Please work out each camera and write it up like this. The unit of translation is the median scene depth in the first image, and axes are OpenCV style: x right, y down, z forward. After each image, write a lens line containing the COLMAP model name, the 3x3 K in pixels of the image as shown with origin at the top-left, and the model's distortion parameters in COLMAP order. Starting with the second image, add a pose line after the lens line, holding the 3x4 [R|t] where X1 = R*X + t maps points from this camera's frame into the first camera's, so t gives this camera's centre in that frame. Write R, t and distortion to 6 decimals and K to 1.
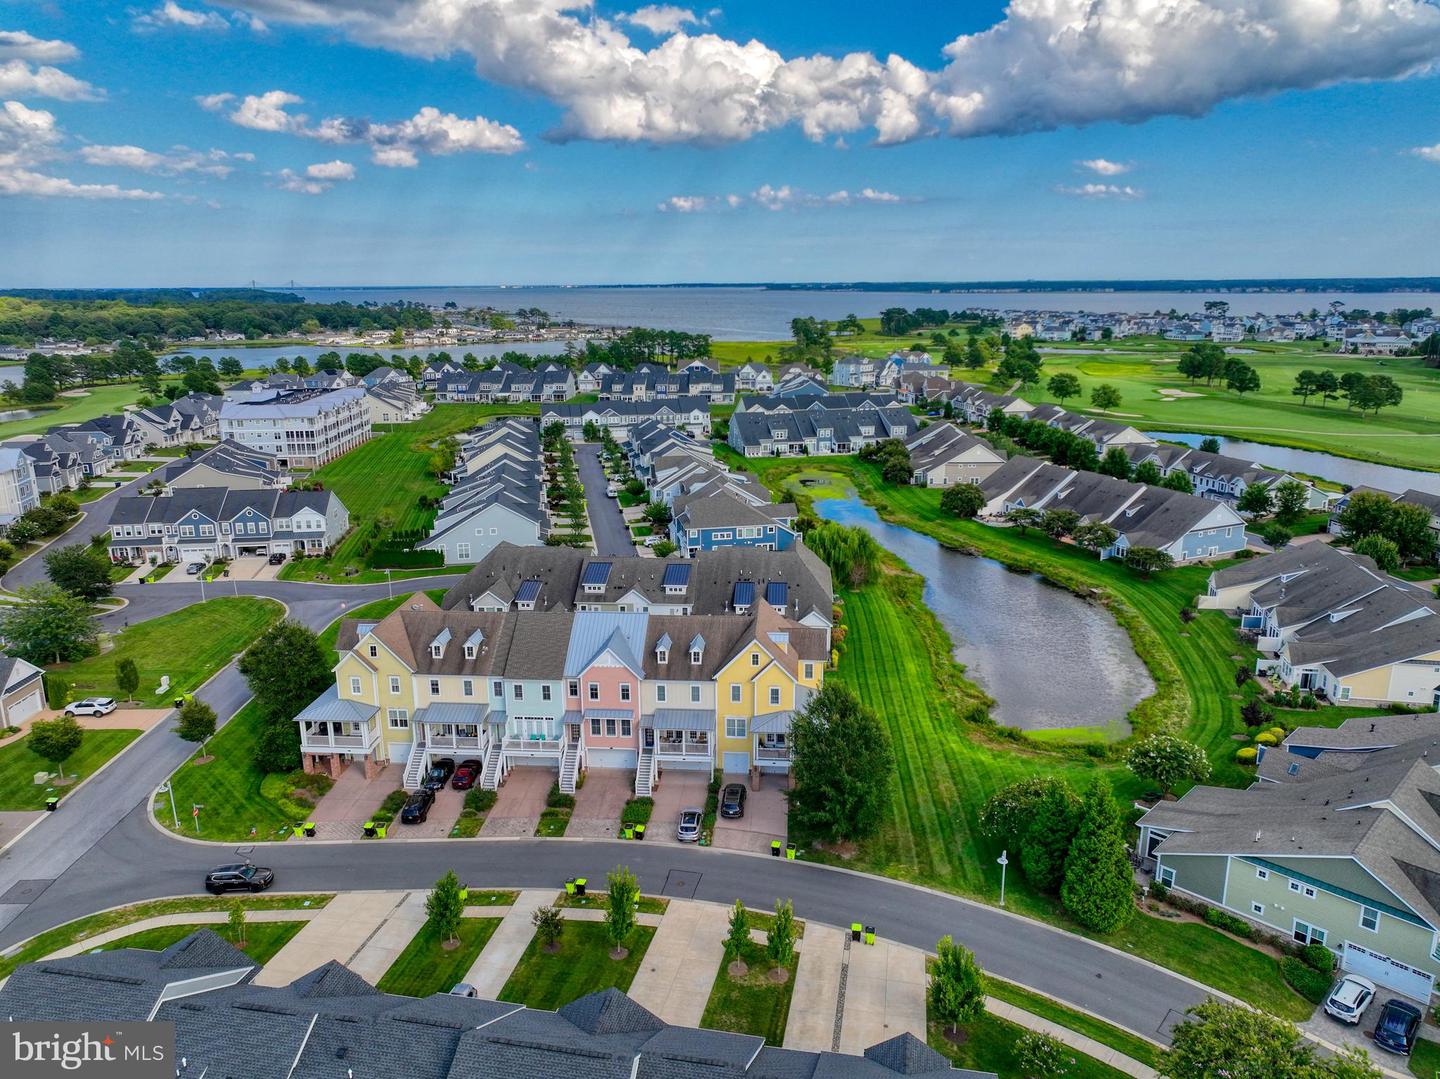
lens RADIAL K [[1008.8, 0, 724.1], [0, 1008.8, 534.0], [0, 0, 1]] dist [0.000144, 0.009753]
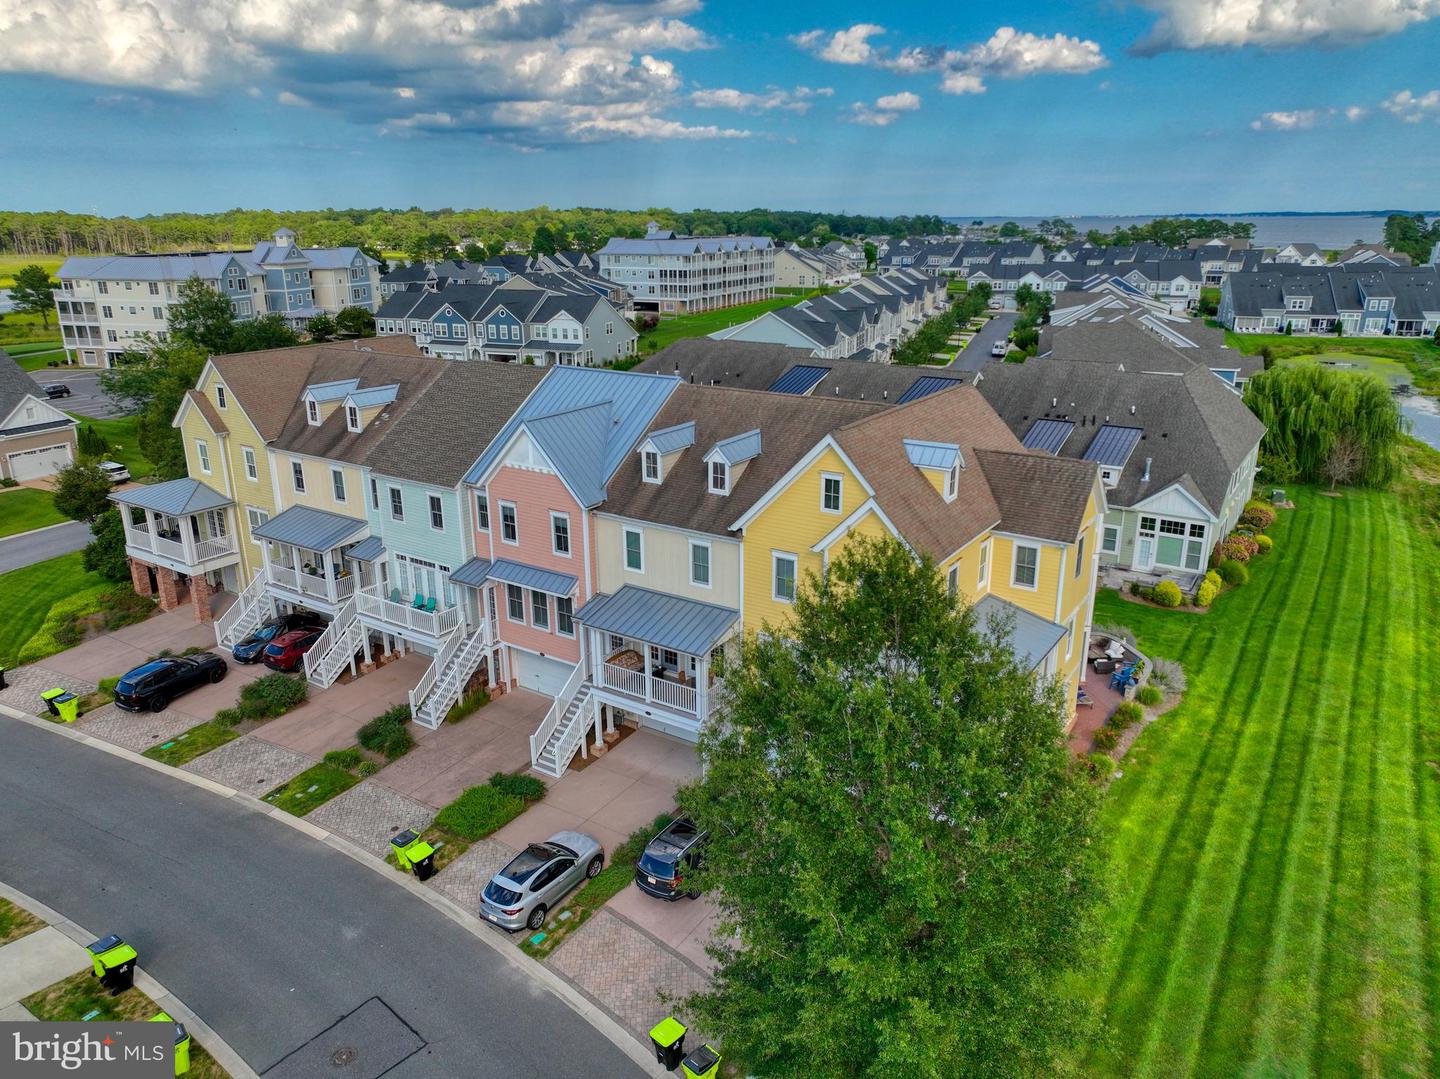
lens RADIAL K [[1008.8, 0, 724.8], [0, 1008.8, 535.9], [0, 0, 1]] dist [0.000144, 0.009753]
pose [[0.872730, 0.148058, -0.465212, 0.148194], [-0.118240, 0.988637, 0.092826, 0.096005], [0.473669, -0.026005, 0.880319, 0.572509]]
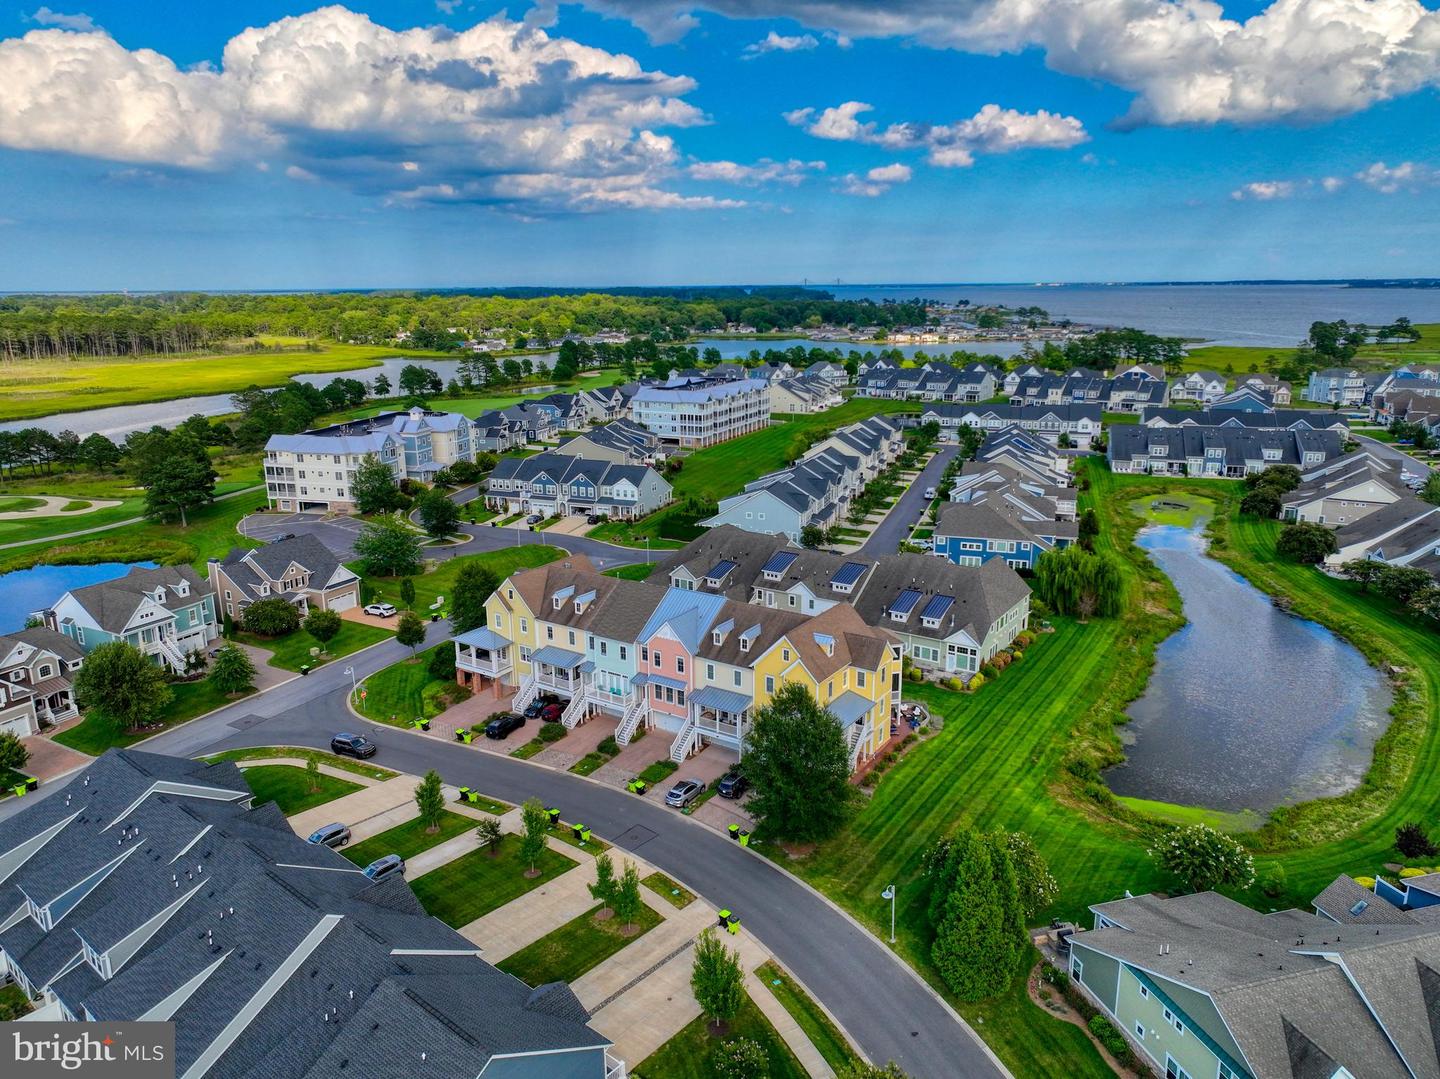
lens RADIAL K [[1008.8, 0, 724.9], [0, 1008.8, 539.6], [0, 0, 1]] dist [0.000144, 0.009753]
pose [[0.874036, 0.118997, -0.471063, 0.389247], [-0.115379, 0.992644, 0.036675, -0.020147], [0.471962, 0.022295, 0.881337, 0.052907]]
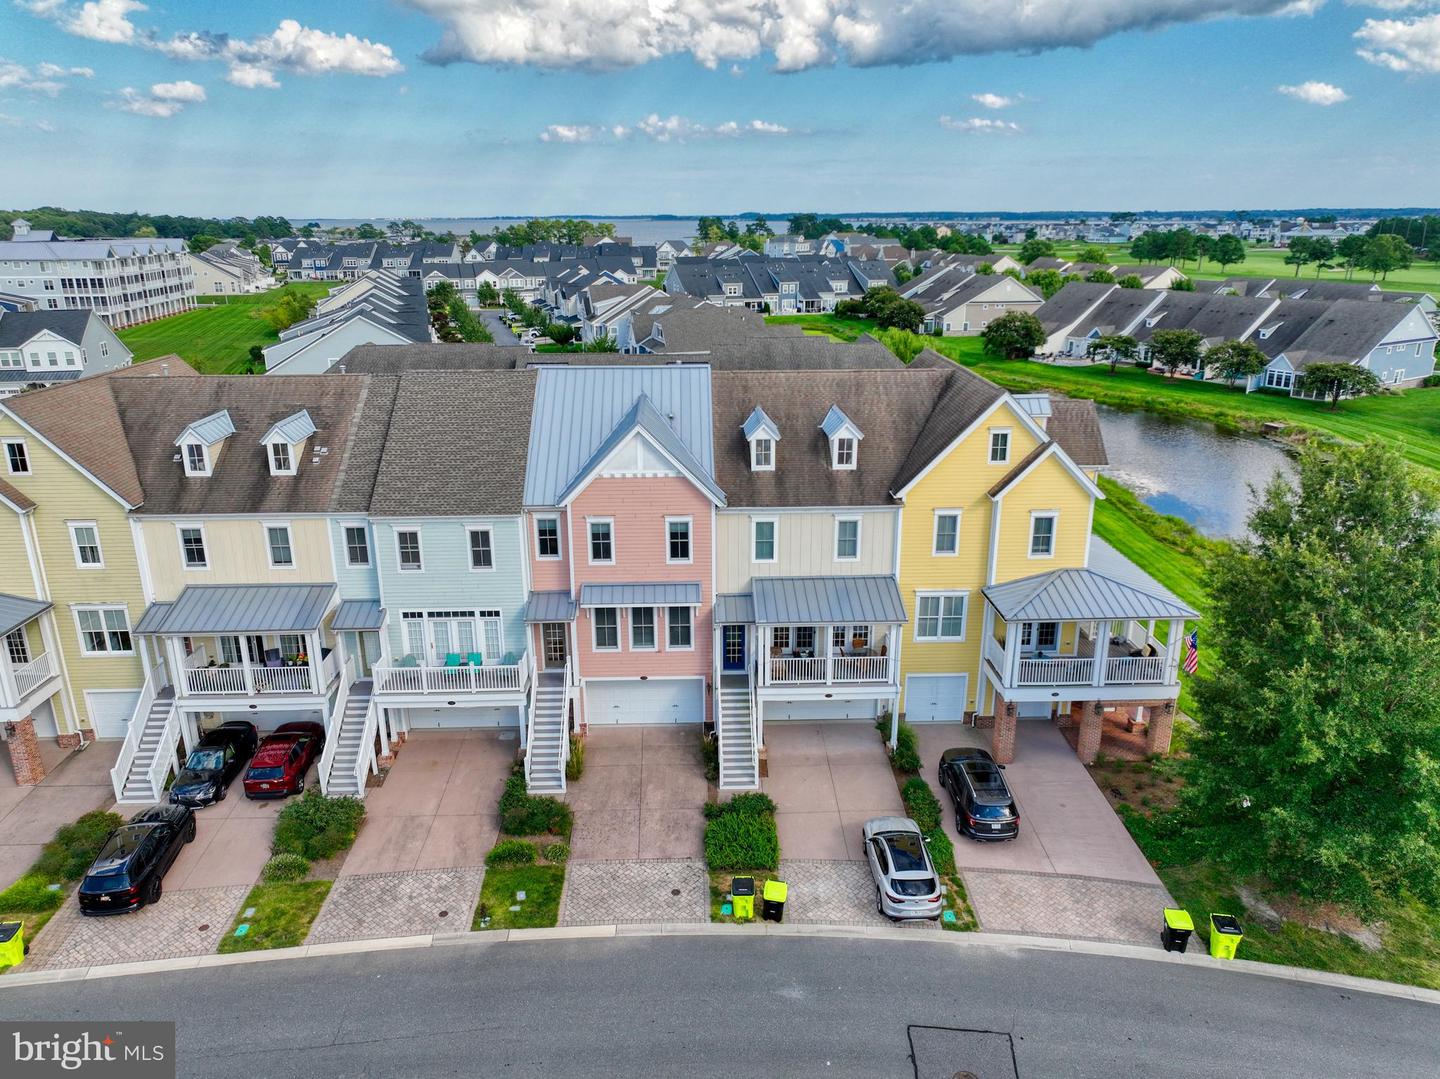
lens RADIAL K [[1008.8, 0, 723.3], [0, 1008.8, 532.3], [0, 0, 1]] dist [0.000144, 0.009753]
pose [[0.993870, -0.030723, 0.106204, -0.109027], [0.024569, 0.997969, 0.058778, 0.115200], [-0.107794, -0.055809, 0.992606, 0.524964]]
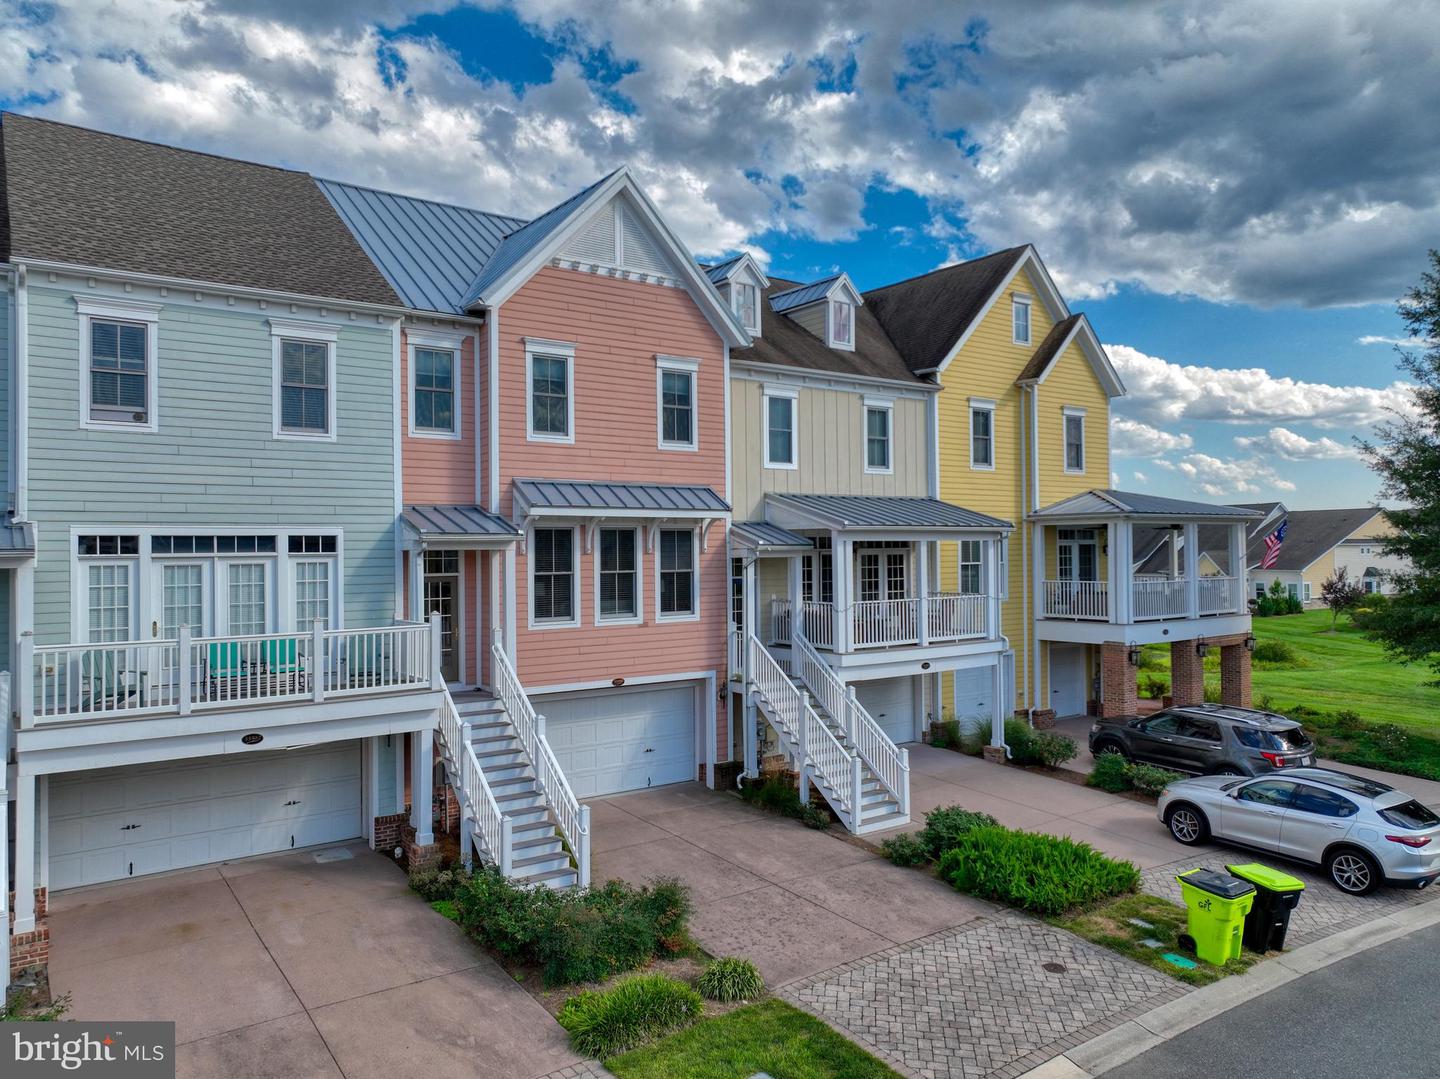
lens RADIAL K [[1008.8, 0, 722.1], [0, 1008.8, 535.1], [0, 0, 1]] dist [0.000144, 0.009753]
pose [[0.762062, 0.008163, 0.647453, -0.209206], [0.163970, 0.964895, -0.205161, 0.206096], [-0.626399, 0.262509, 0.733971, 0.737274]]
